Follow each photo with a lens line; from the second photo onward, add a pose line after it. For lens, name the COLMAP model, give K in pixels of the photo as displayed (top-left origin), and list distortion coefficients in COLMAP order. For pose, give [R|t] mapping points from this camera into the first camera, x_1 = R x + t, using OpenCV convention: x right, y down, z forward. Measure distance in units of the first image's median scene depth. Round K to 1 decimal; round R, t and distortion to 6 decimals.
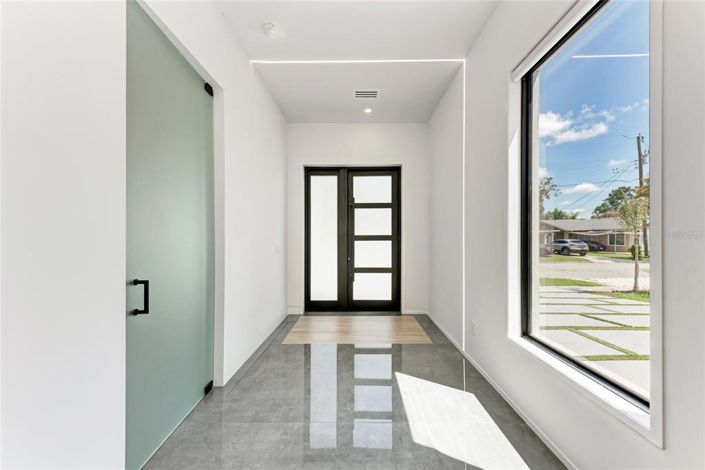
lens RADIAL K [[243.2, 0, 350.6], [0, 243.2, 236.2], [0, 0, 1]] dist [0.008599, -0.000825]
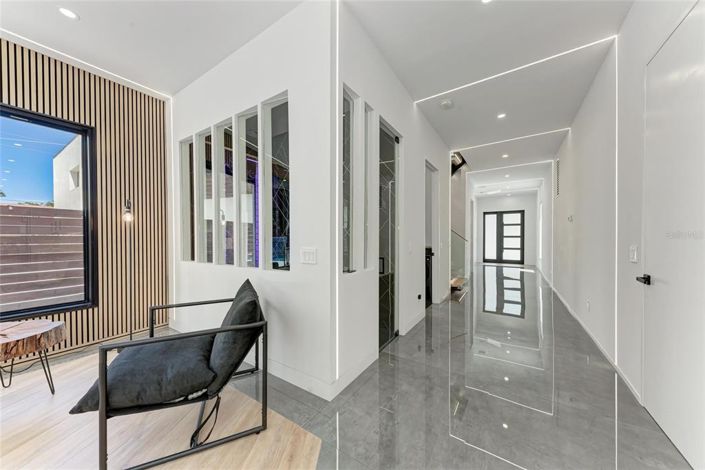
lens RADIAL K [[243.2, 0, 350.2], [0, 243.2, 236.4], [0, 0, 1]] dist [0.008599, -0.000825]
pose [[0.838676, 0.001439, -0.544628, 0.062568], [0.003021, 0.999969, 0.007294, -0.020932], [0.544622, -0.007762, 0.838646, -2.240934]]
